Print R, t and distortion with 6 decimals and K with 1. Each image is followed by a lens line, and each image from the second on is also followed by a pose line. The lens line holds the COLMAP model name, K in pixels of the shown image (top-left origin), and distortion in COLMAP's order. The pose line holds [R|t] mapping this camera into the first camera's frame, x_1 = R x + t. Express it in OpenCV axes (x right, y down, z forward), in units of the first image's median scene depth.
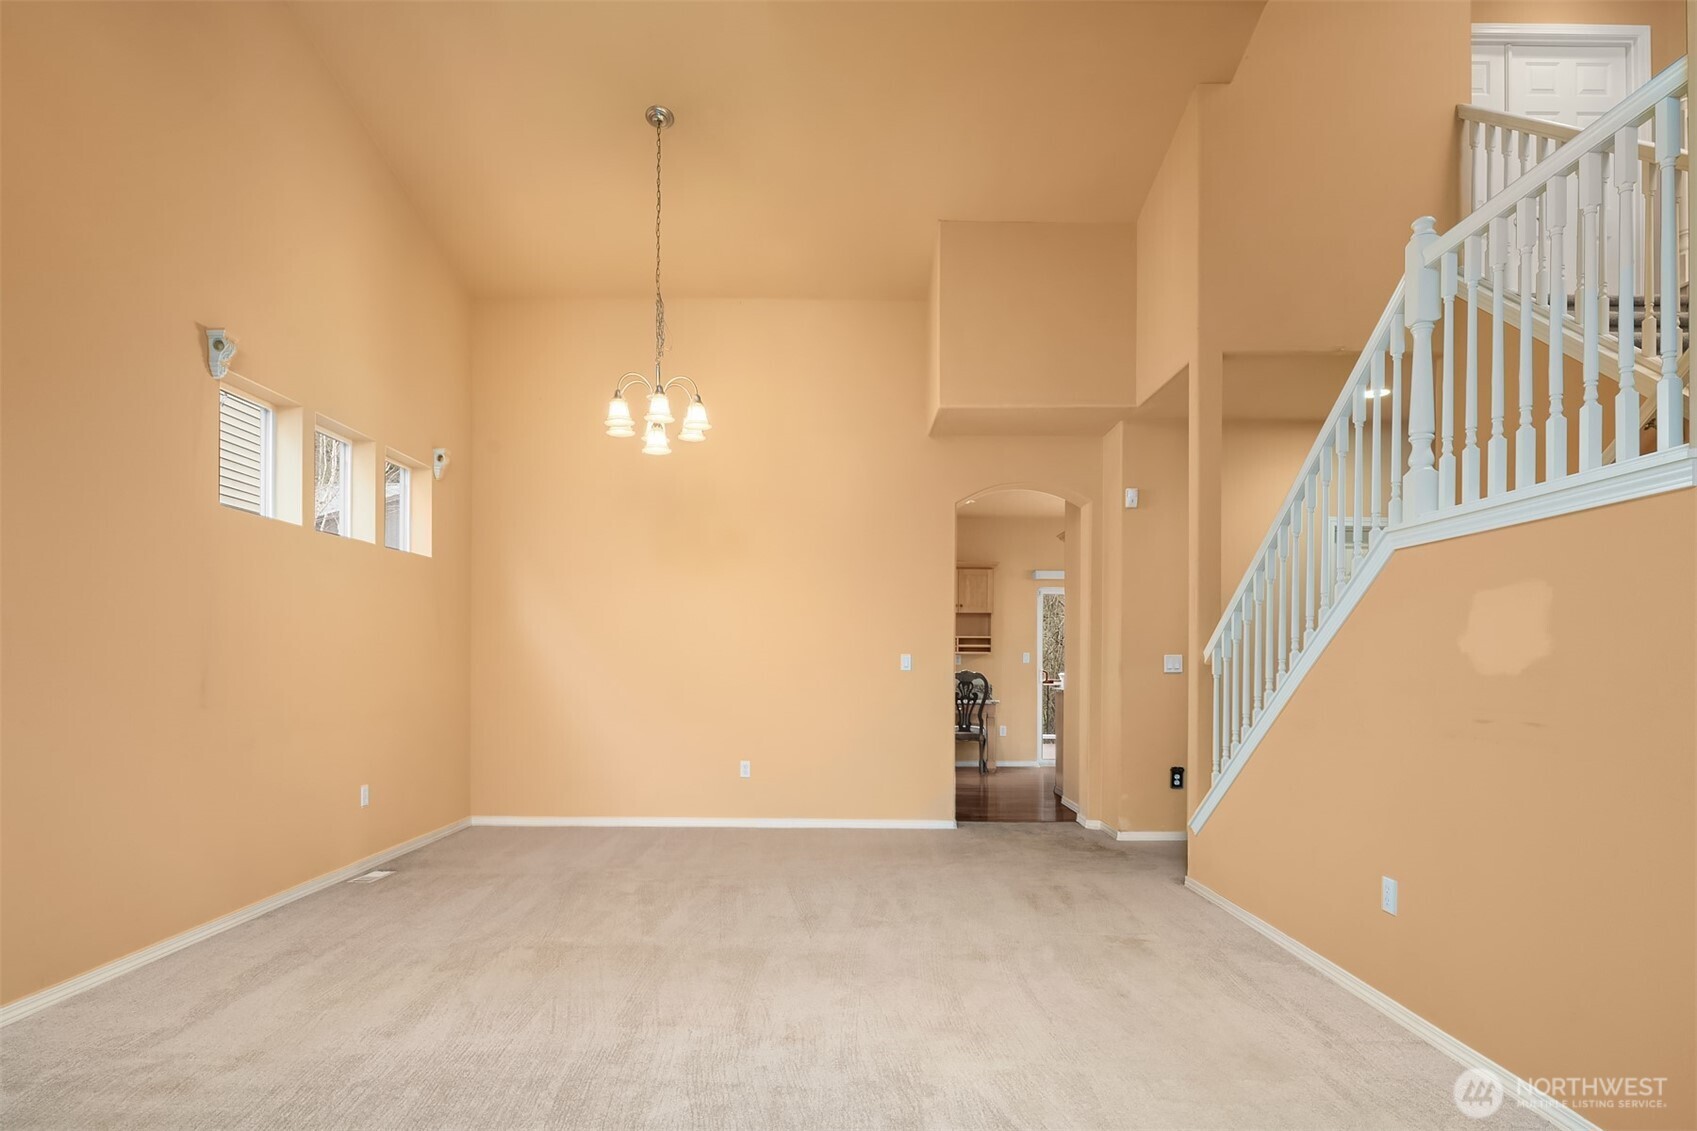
lens RADIAL K [[920.6, 0, 849.6], [0, 920.6, 668.2], [0, 0, 1]] dist [-0.002028, -0.000881]
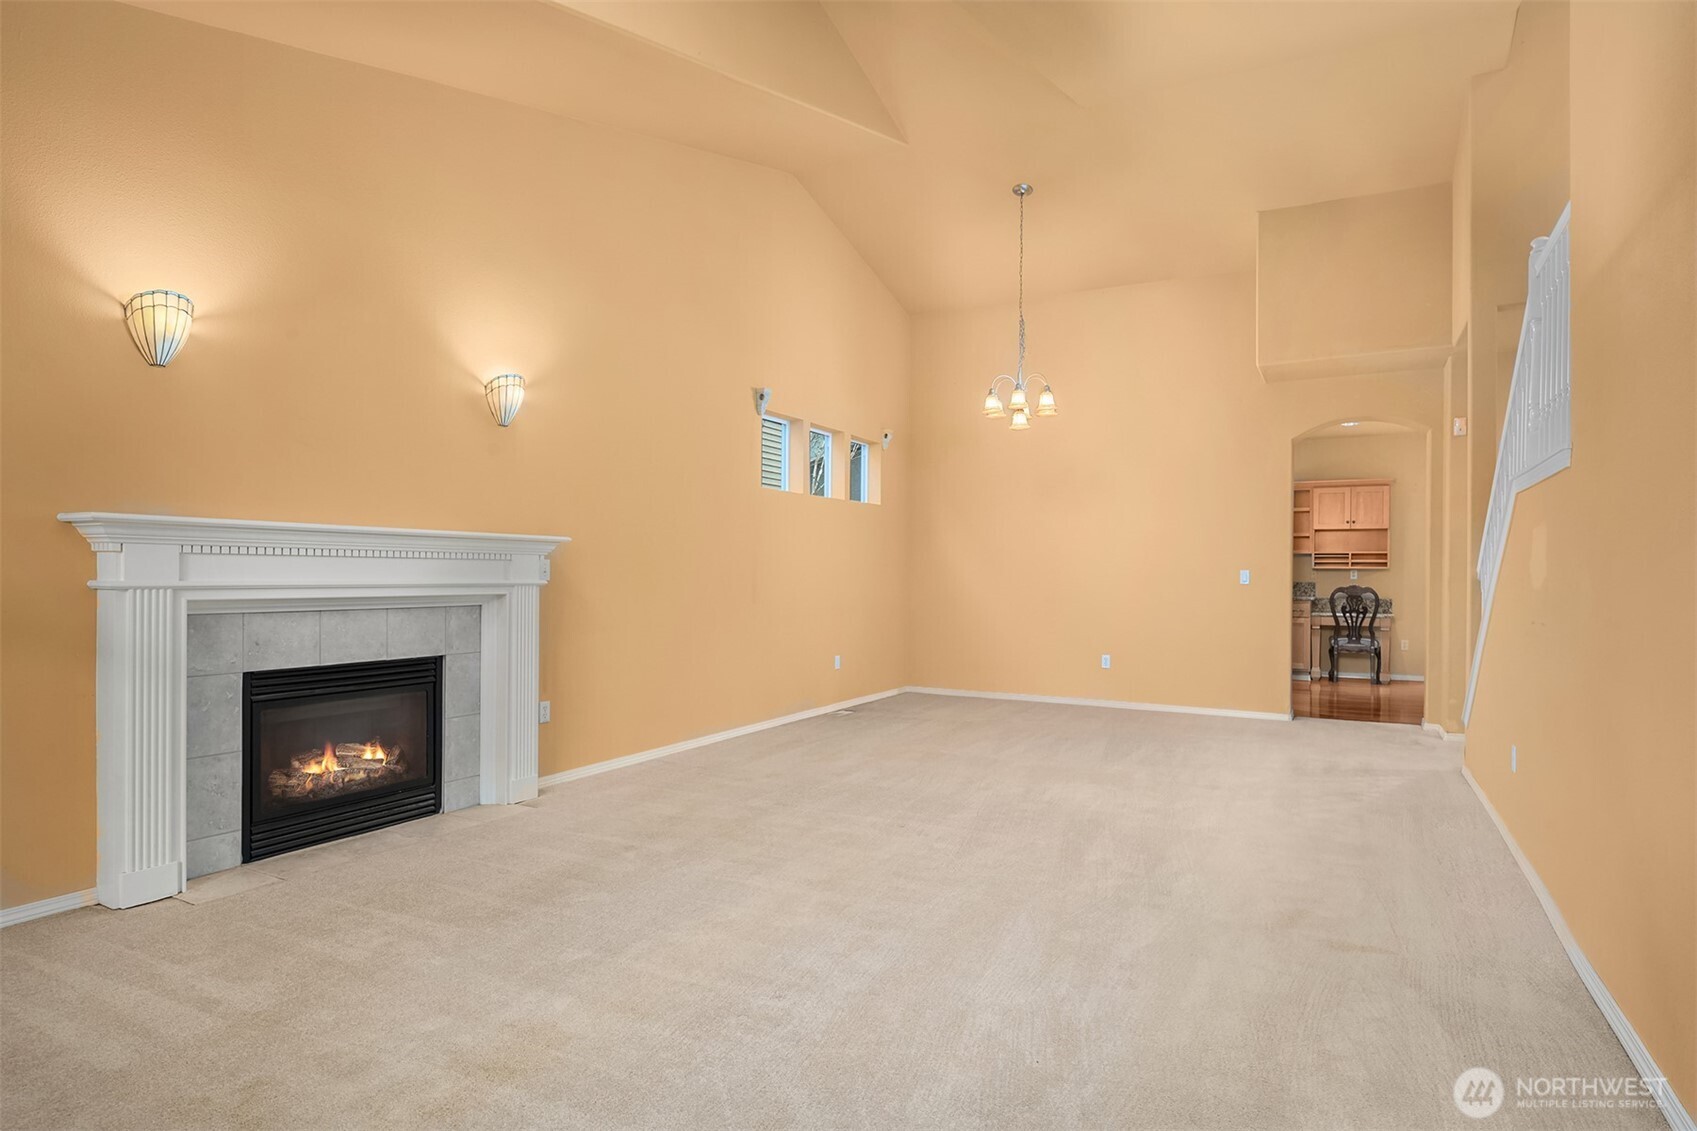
lens RADIAL K [[920.0, 0, 849.9], [0, 920.0, 576.1], [0, 0, 1]] dist [0.000050, -0.000161]
pose [[0.879508, 0.002822, -0.475875, 0.199566], [-0.005101, 0.999981, -0.003496, -0.001083], [0.475856, 0.005502, 0.879506, -0.310045]]
